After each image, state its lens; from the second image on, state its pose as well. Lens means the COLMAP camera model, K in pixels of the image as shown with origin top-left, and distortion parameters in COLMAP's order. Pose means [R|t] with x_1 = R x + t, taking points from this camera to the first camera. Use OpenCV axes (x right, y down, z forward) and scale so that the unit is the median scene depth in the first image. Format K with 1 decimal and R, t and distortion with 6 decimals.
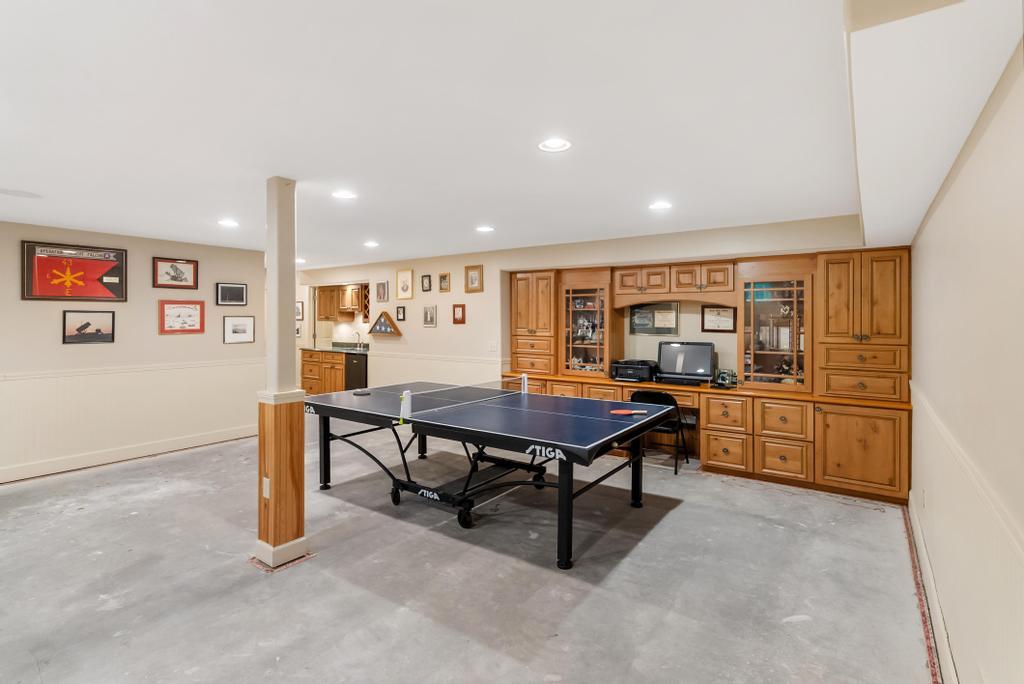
lens RADIAL K [[492.9, 0, 512.8], [0, 492.9, 333.8], [0, 0, 1]] dist [0.001105, 0.000137]
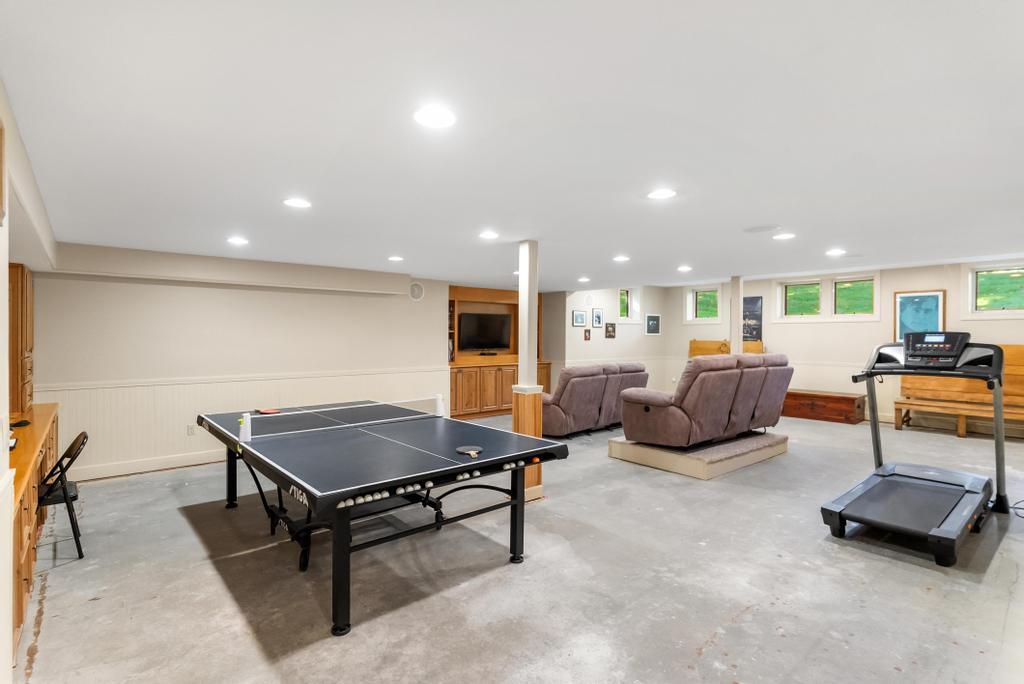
lens RADIAL K [[492.9, 0, 512.8], [0, 492.9, 333.8], [0, 0, 1]] dist [0.001105, 0.000137]
pose [[-0.970493, -0.003726, 0.241102, -0.397195], [0.002339, 0.999688, 0.024865, -0.037374], [-0.241119, 0.024695, -0.970181, 1.232237]]
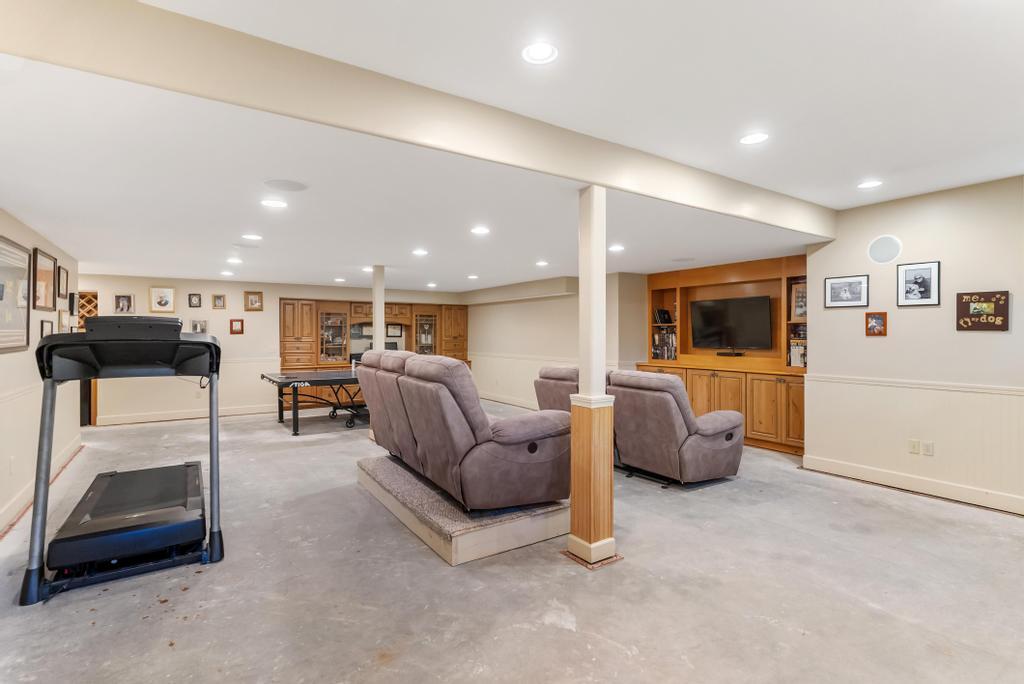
lens RADIAL K [[492.9, 0, 512.8], [0, 492.9, 333.8], [0, 0, 1]] dist [0.001105, 0.000137]
pose [[0.360986, -0.002724, 0.932567, -1.161509], [0.028710, 0.999554, -0.008193, 0.012461], [-0.932129, 0.029732, 0.360903, -0.181365]]
